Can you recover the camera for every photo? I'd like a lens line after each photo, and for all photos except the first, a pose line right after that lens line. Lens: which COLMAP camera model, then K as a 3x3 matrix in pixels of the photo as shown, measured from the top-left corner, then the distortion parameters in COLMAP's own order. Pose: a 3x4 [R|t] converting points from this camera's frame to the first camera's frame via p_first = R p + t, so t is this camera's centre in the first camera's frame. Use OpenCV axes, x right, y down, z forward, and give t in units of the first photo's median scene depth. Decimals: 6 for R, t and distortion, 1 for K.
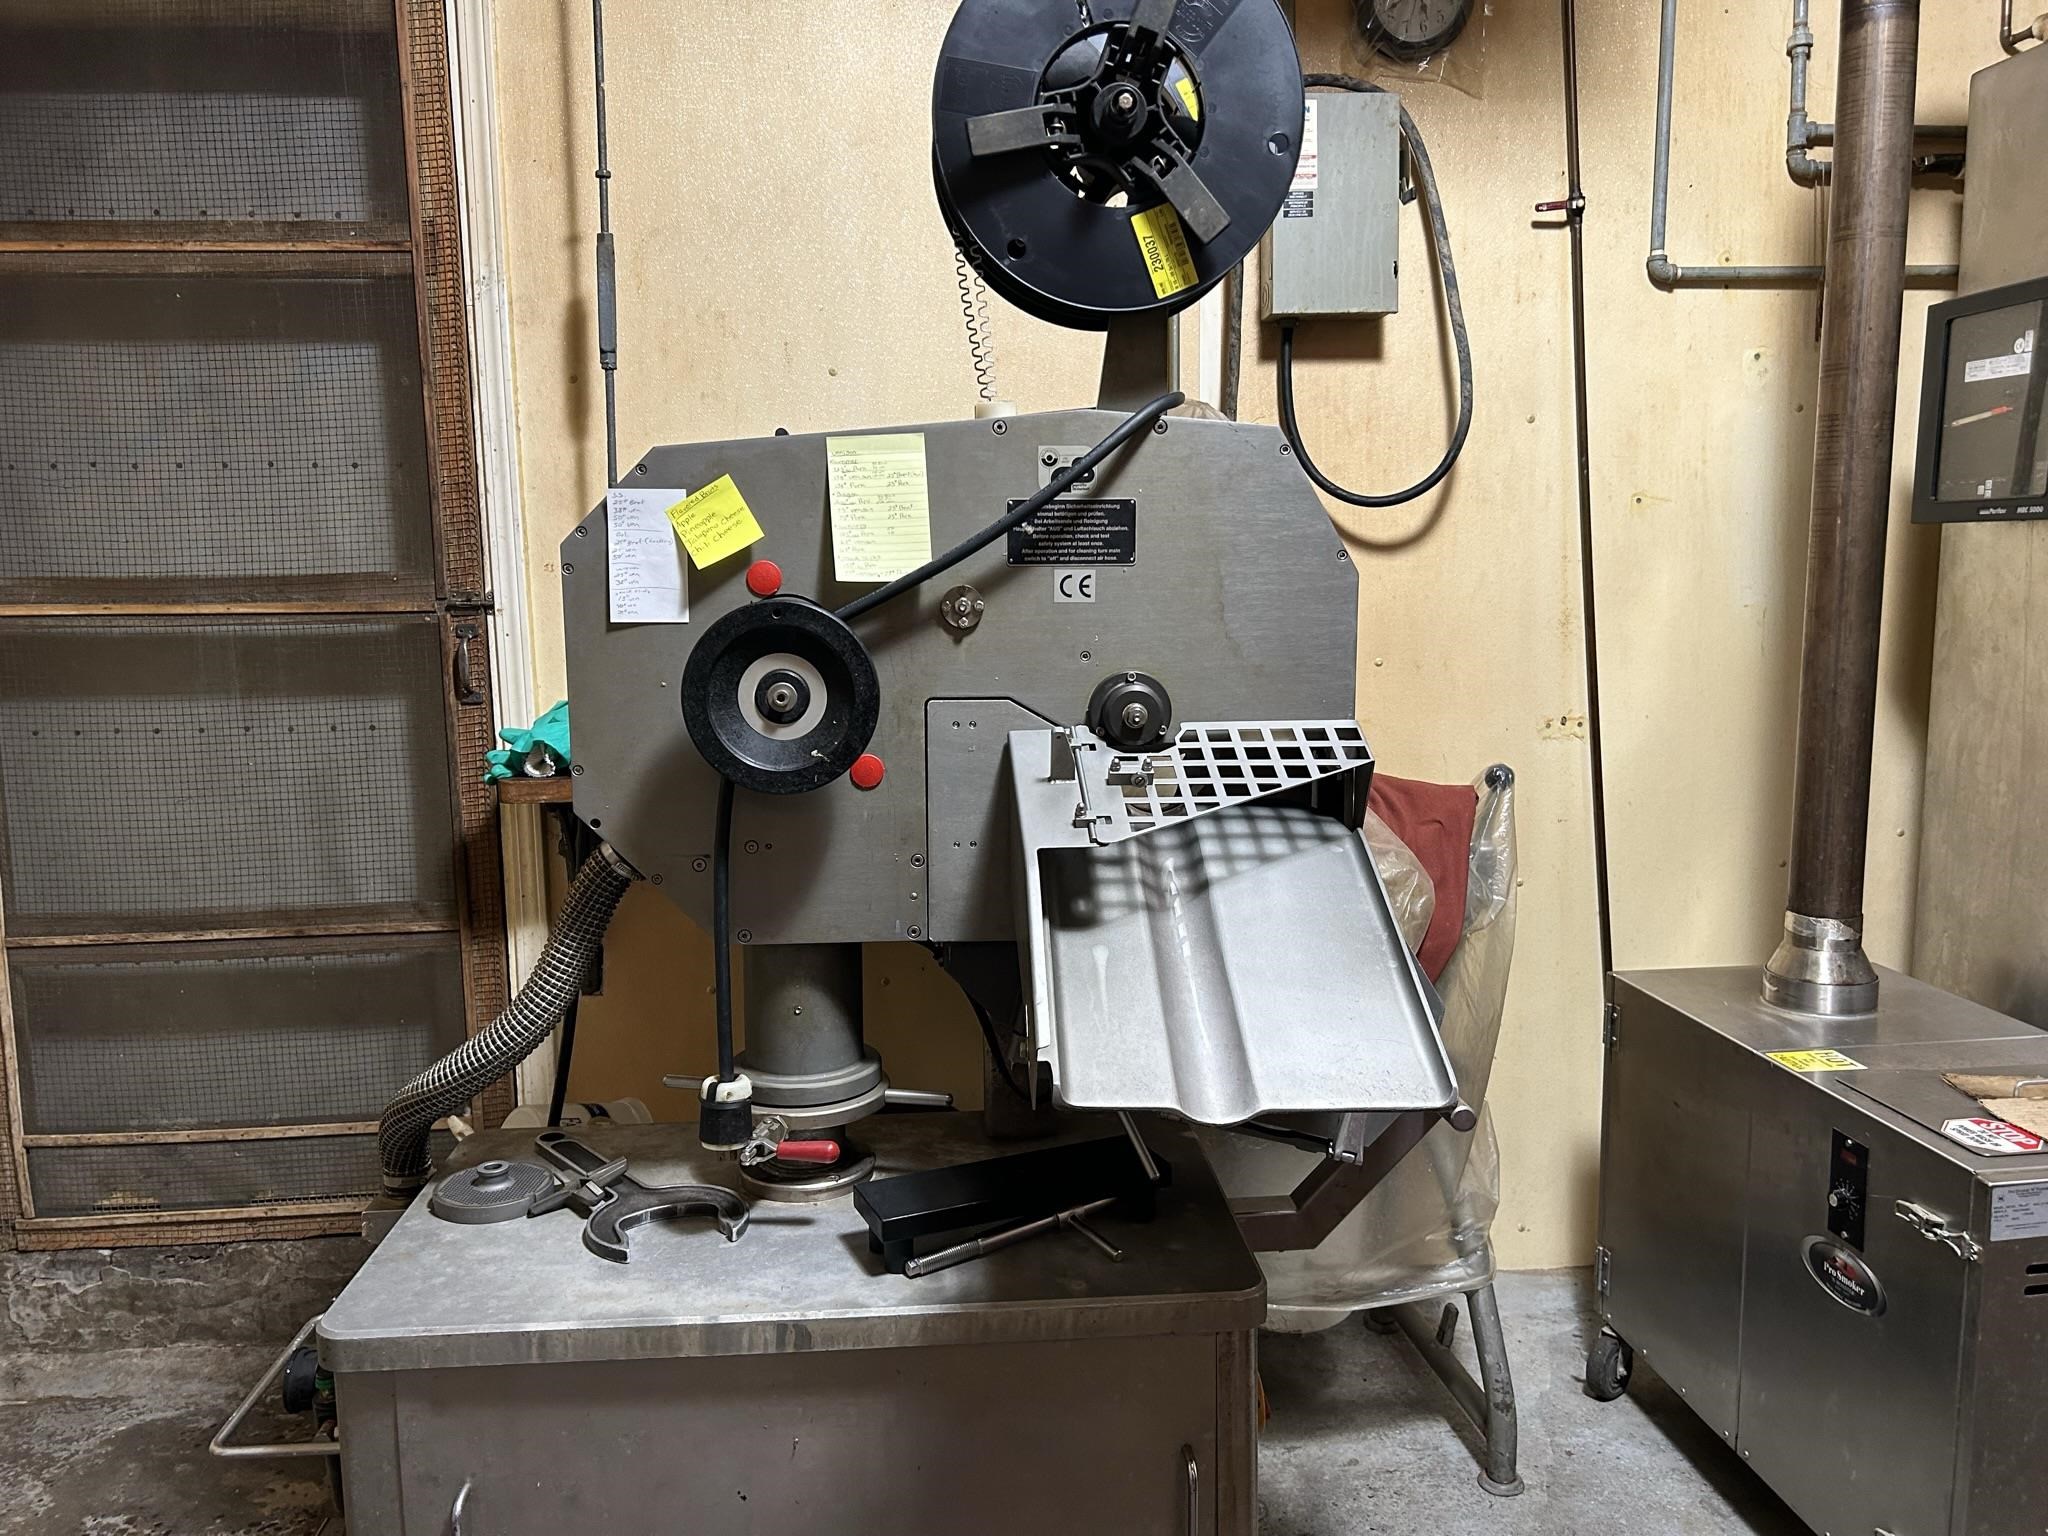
lens RADIAL K [[1549.1, 0, 1024.6], [0, 1549.1, 762.0], [0, 0, 1]] dist [0.061797, -0.066804]
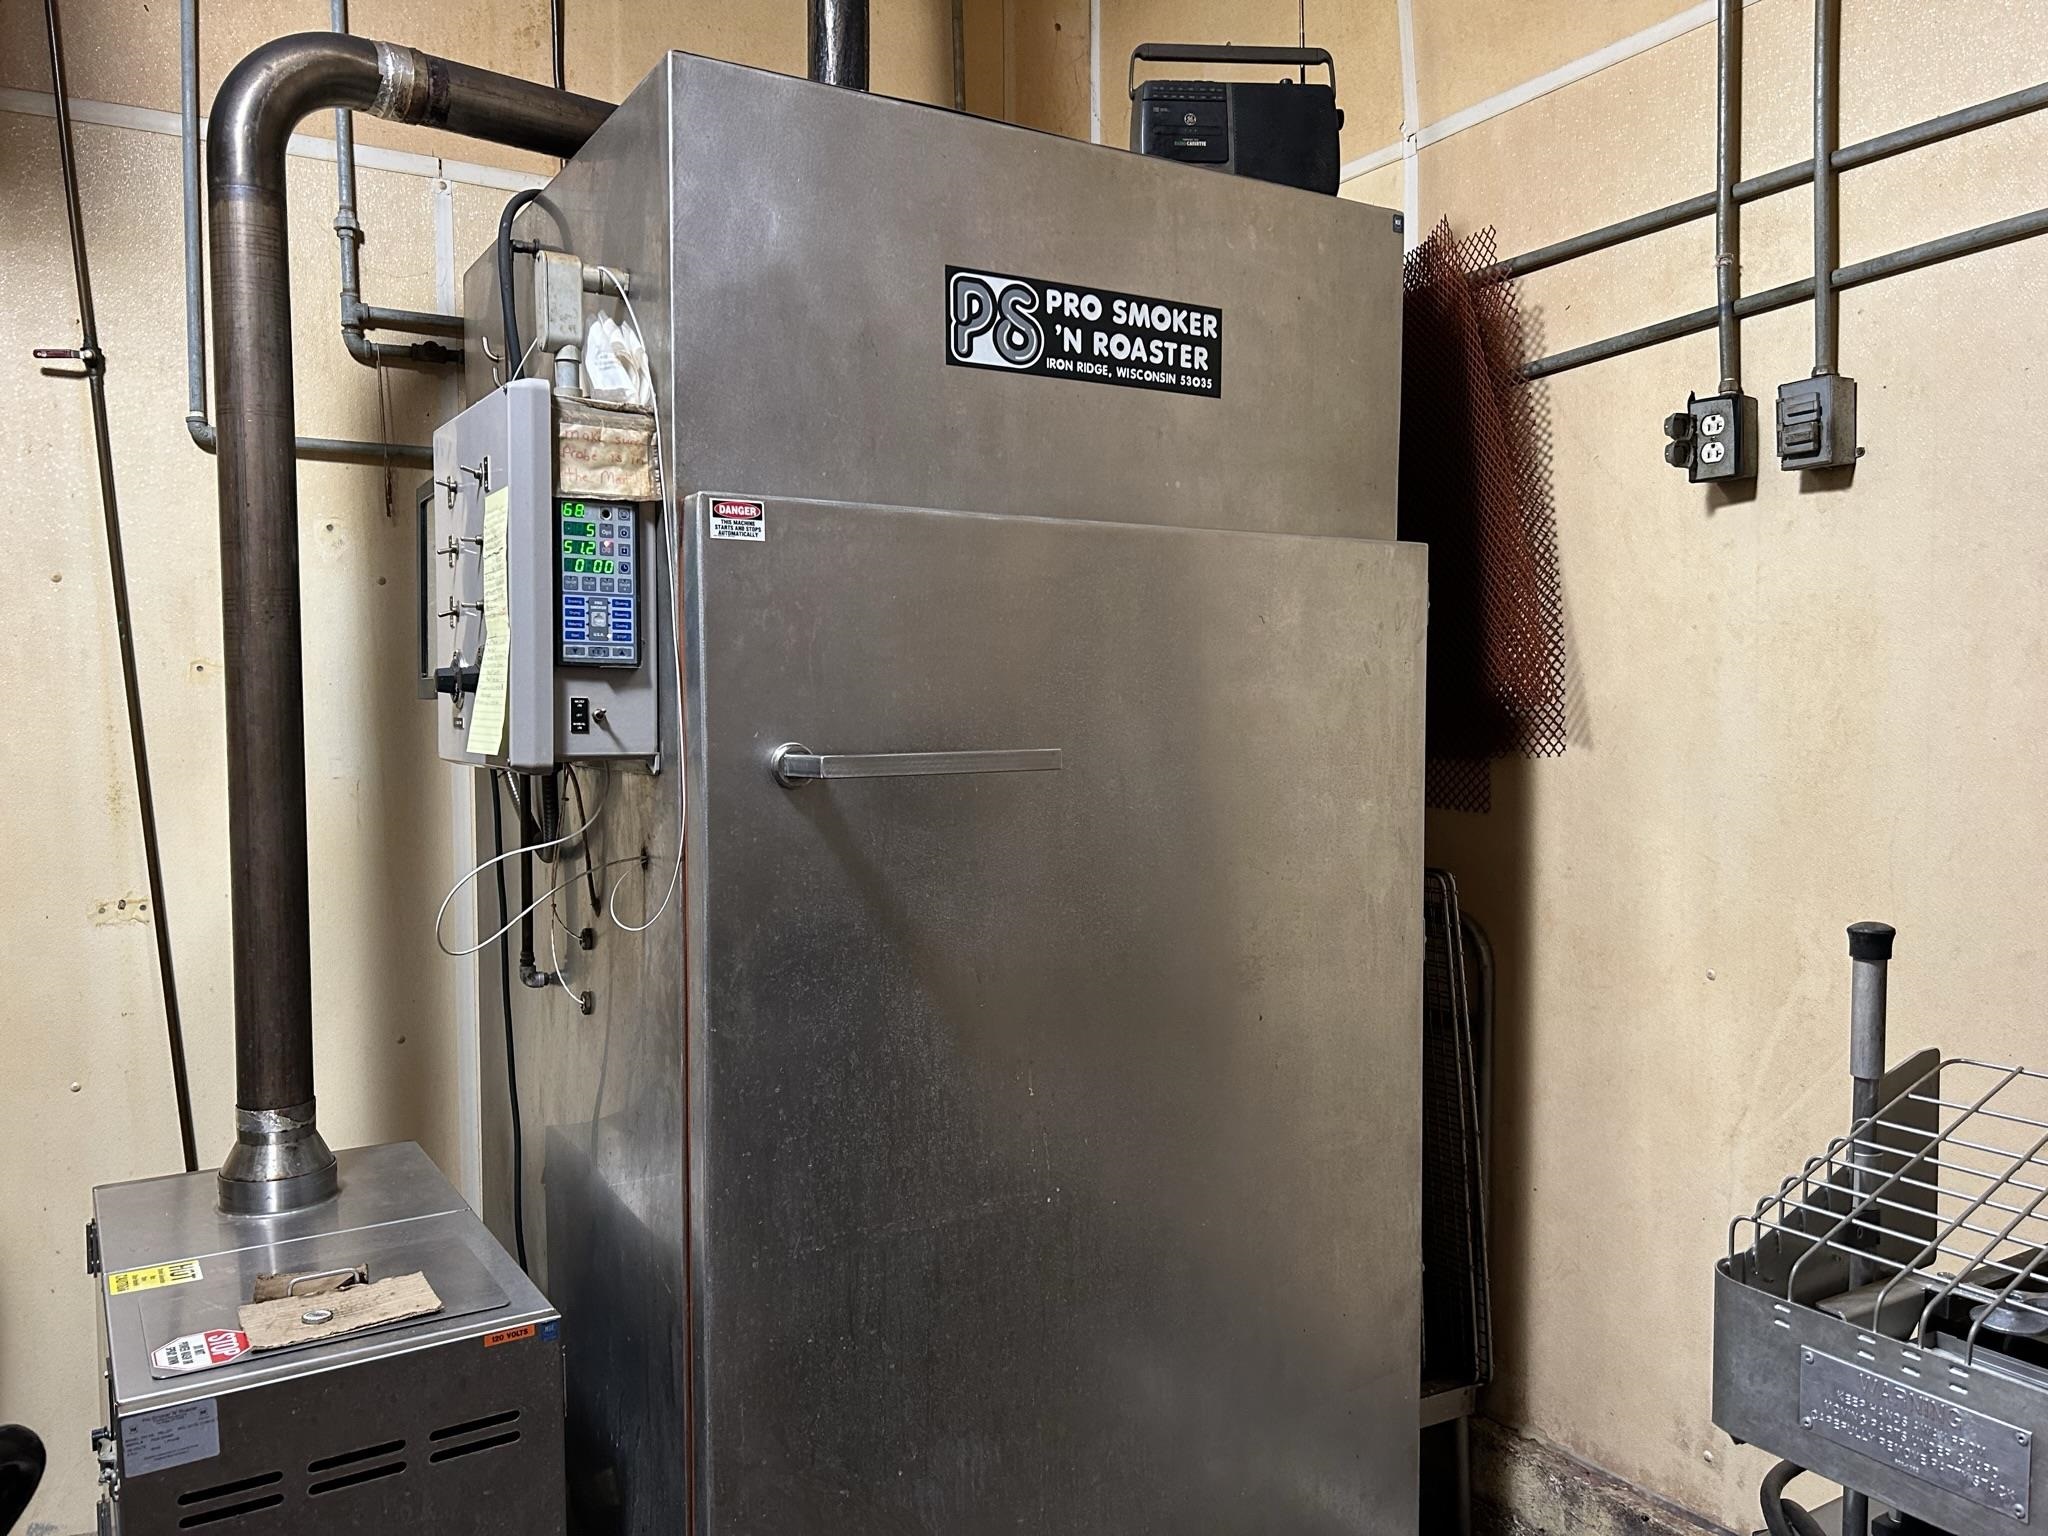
lens RADIAL K [[1549.1, 0, 978.9], [0, 1549.1, 775.3], [0, 0, 1]] dist [0.061797, -0.066804]
pose [[0.904514, -0.010669, 0.426311, 0.458210], [0.048258, 0.995826, -0.077469, -0.007250], [-0.423705, 0.090644, 0.901253, -0.055076]]
